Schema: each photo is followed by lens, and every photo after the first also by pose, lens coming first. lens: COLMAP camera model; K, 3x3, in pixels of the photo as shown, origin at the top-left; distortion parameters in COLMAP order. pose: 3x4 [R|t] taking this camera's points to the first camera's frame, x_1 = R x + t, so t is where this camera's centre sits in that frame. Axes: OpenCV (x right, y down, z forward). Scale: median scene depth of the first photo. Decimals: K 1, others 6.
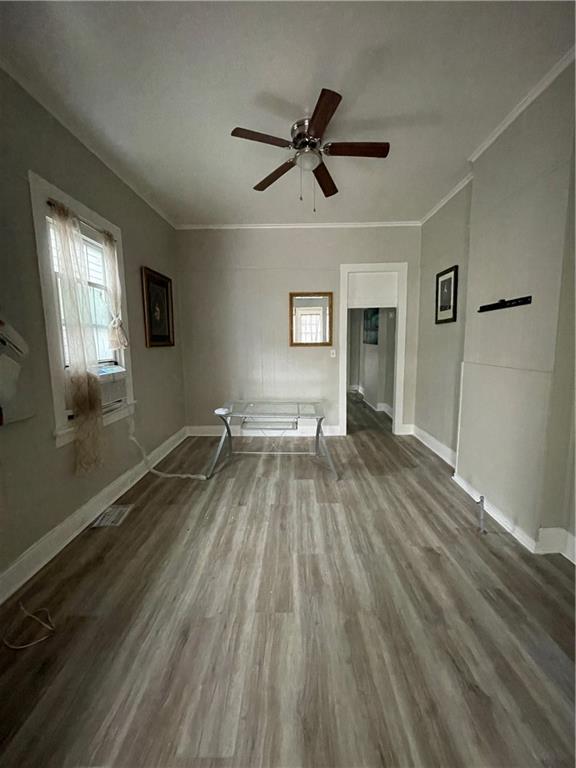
lens RADIAL K [[307.9, 0, 287.6], [0, 307.9, 380.2], [0, 0, 1]] dist [-0.001022, 0.000281]
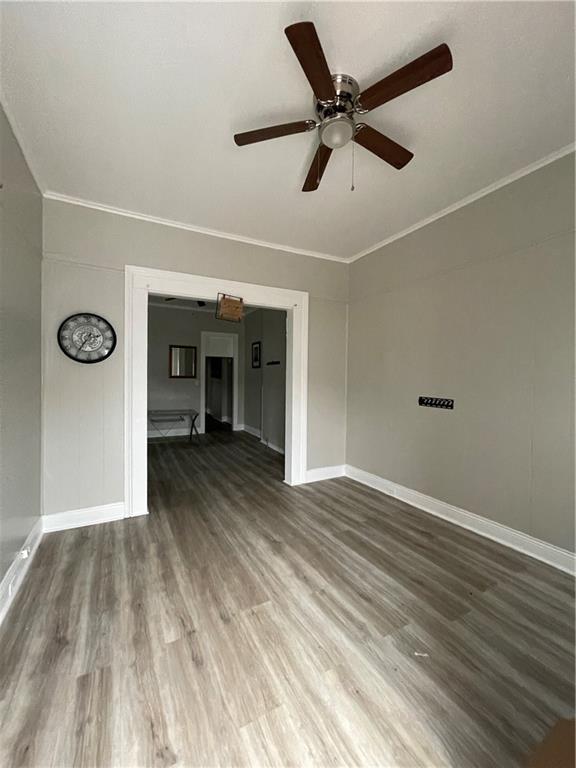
lens RADIAL K [[307.9, 0, 287.6], [0, 307.9, 380.2], [0, 0, 1]] dist [-0.001022, 0.000281]
pose [[0.873808, 0.019290, 0.485889, -0.285076], [0.035653, 0.993982, -0.103579, 0.109236], [-0.484963, 0.107831, 0.867861, -0.838019]]
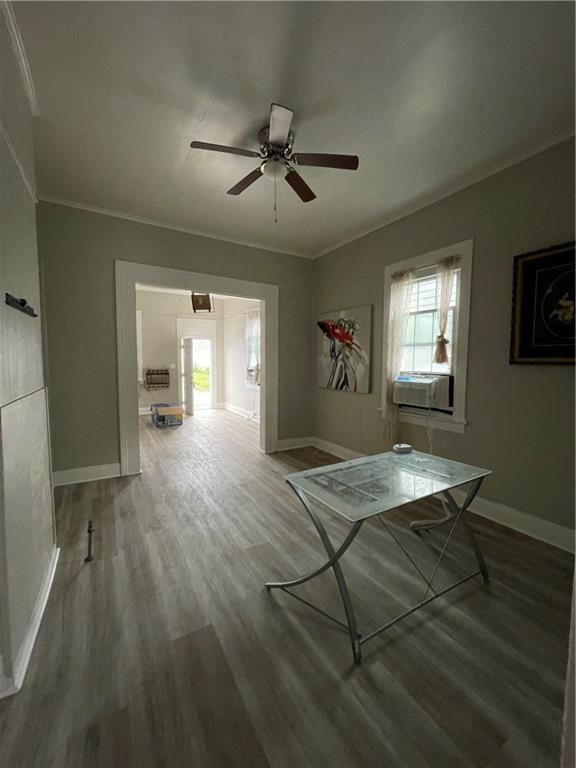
lens RADIAL K [[307.9, 0, 287.6], [0, 307.9, 380.2], [0, 0, 1]] dist [-0.001022, 0.000281]
pose [[-0.845926, 0.047130, -0.531214, 0.372918], [-0.059676, 0.981466, 0.182108, -0.161845], [0.529951, 0.185751, -0.827435, 1.258782]]
